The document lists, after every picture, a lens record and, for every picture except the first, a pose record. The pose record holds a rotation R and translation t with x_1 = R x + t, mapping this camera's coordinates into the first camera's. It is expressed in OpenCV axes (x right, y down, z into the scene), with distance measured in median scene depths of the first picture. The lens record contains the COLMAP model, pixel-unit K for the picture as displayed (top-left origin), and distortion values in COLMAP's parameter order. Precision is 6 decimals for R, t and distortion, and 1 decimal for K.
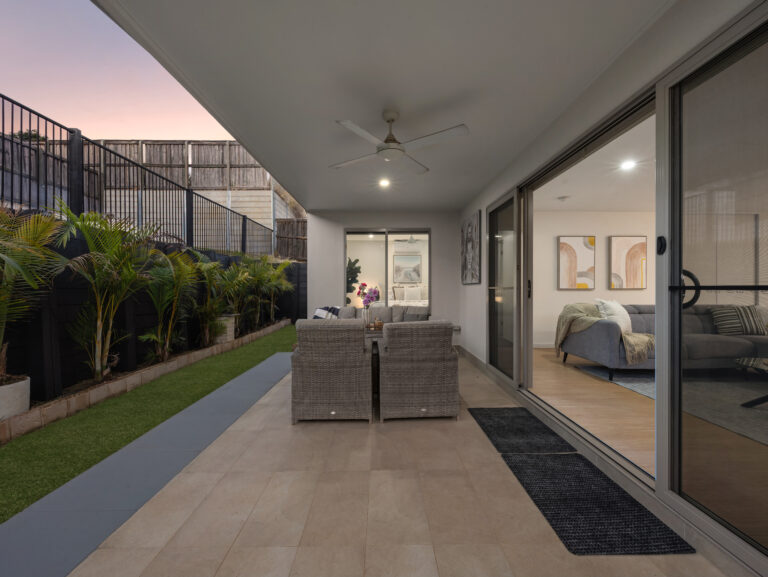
lens RADIAL K [[327.6, 0, 382.0], [0, 327.6, 289.4], [0, 0, 1]] dist [-0.002350, -0.000233]
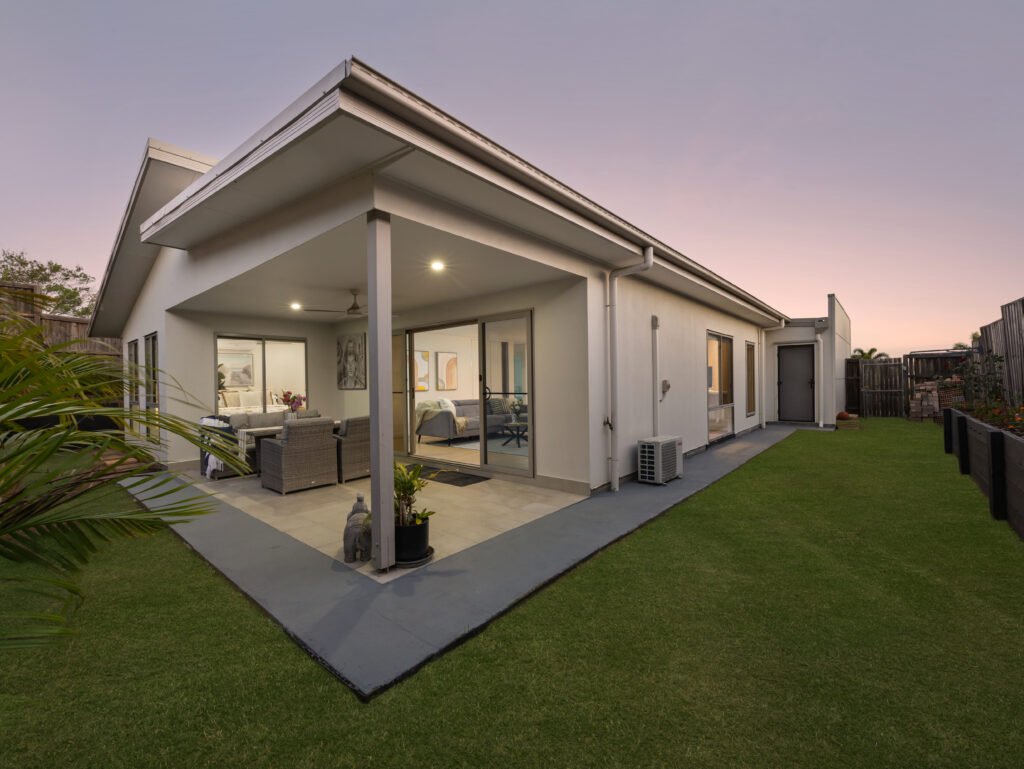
lens RADIAL K [[436.7, 0, 509.3], [0, 436.7, 385.7], [0, 0, 1]] dist [-0.002350, -0.000233]
pose [[0.661169, -0.016204, 0.750062, -0.711964], [0.017885, 0.999823, 0.005835, -0.035131], [-0.750024, 0.009557, 0.661342, -0.658910]]
